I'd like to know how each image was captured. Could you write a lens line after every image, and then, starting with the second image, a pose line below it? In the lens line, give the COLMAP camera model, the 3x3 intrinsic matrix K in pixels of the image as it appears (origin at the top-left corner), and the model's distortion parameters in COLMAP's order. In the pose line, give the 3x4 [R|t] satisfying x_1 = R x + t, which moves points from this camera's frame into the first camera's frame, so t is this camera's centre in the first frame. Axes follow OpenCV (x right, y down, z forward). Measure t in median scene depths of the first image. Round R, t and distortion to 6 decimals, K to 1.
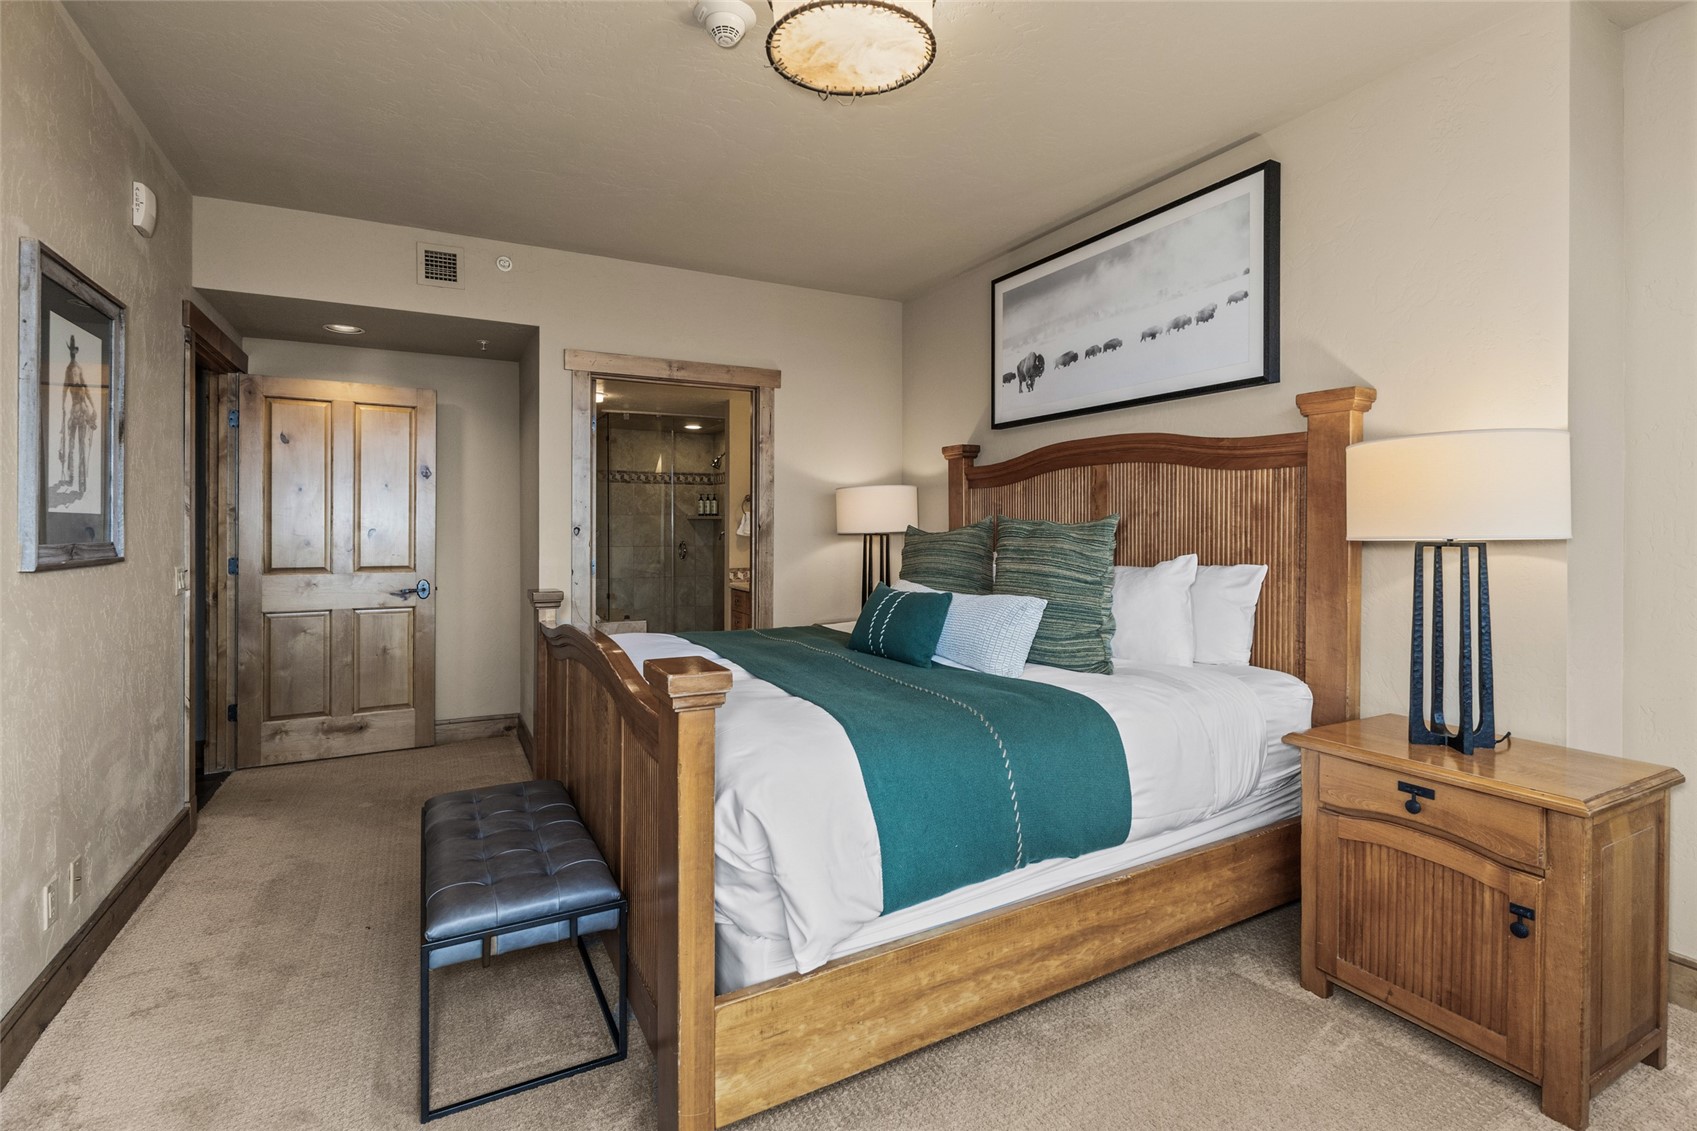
lens RADIAL K [[783.9, 0, 846.8], [0, 783.9, 528.8], [0, 0, 1]] dist [-0.000817, -0.000415]
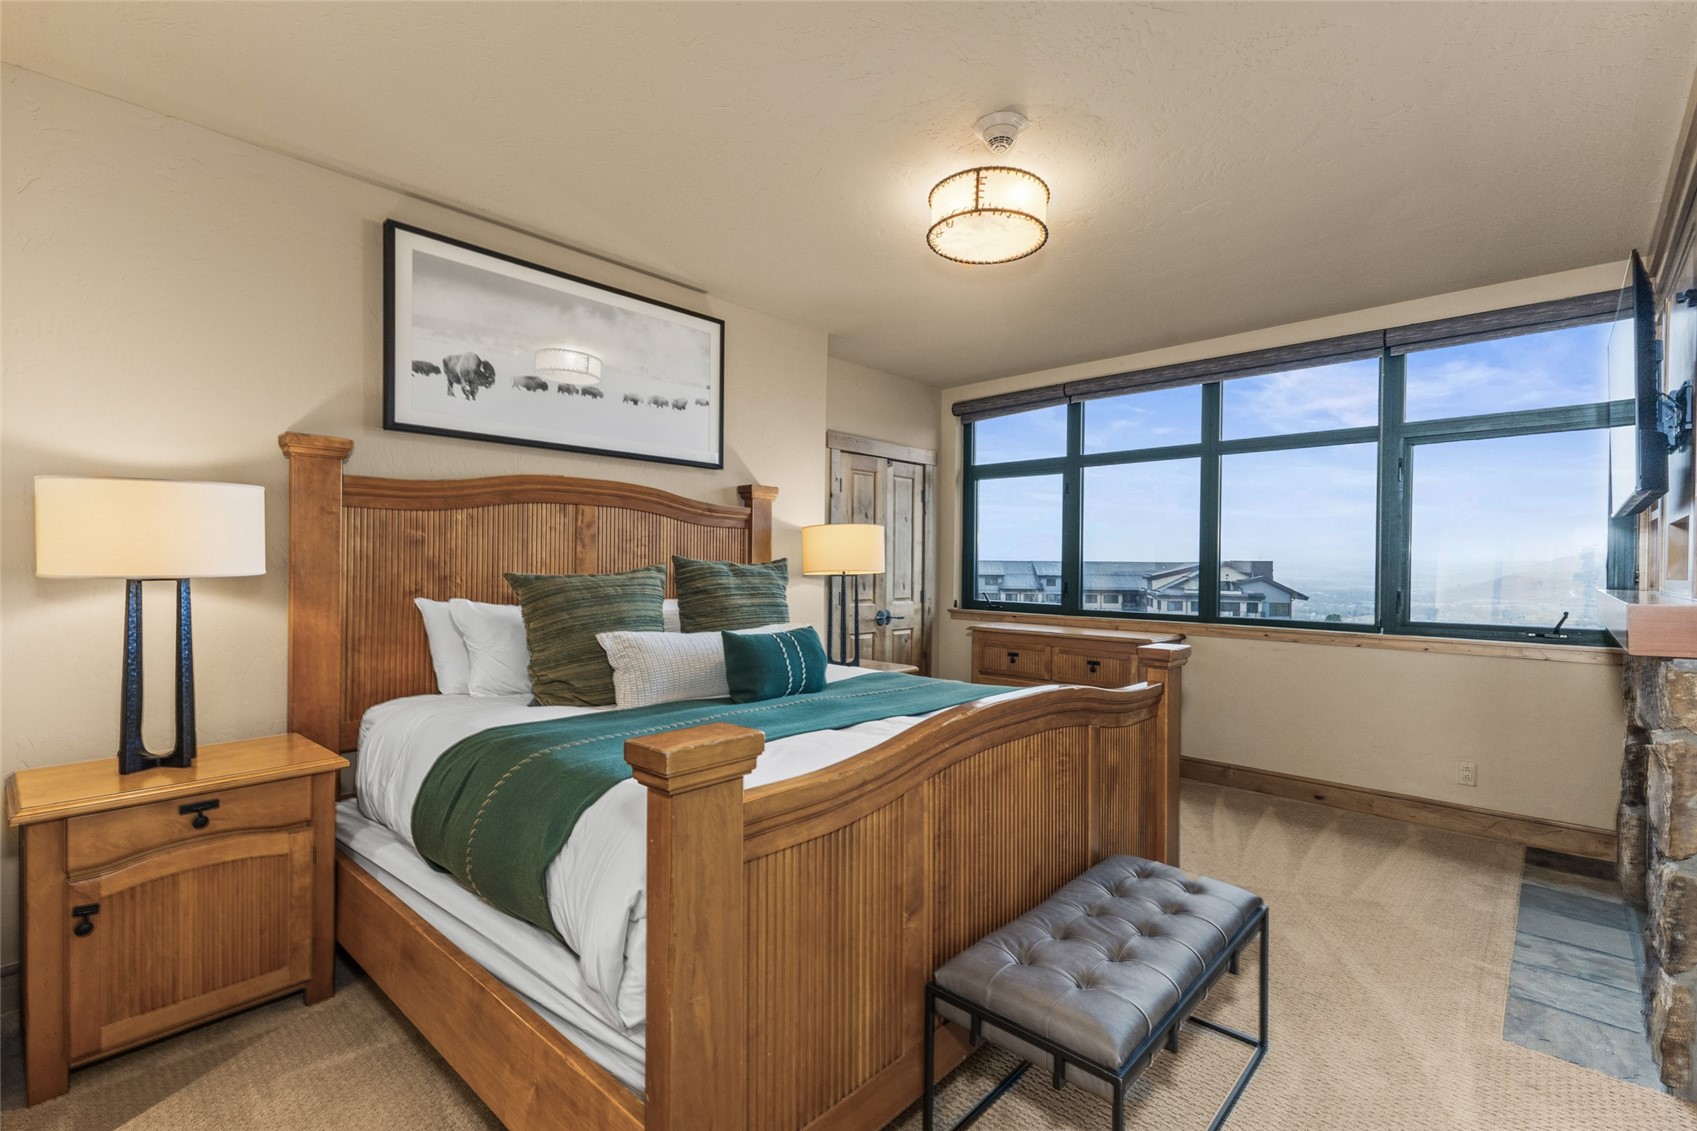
lens RADIAL K [[774.1, 0, 848.5], [0, 774.1, 565.5], [0, 0, 1]] dist [0.014394, 0.000015]
pose [[-0.320718, -0.000919, 0.947174, -0.668776], [-0.005491, 0.999985, -0.000889, -0.003466], [-0.947159, -0.005486, -0.320718, 0.891199]]
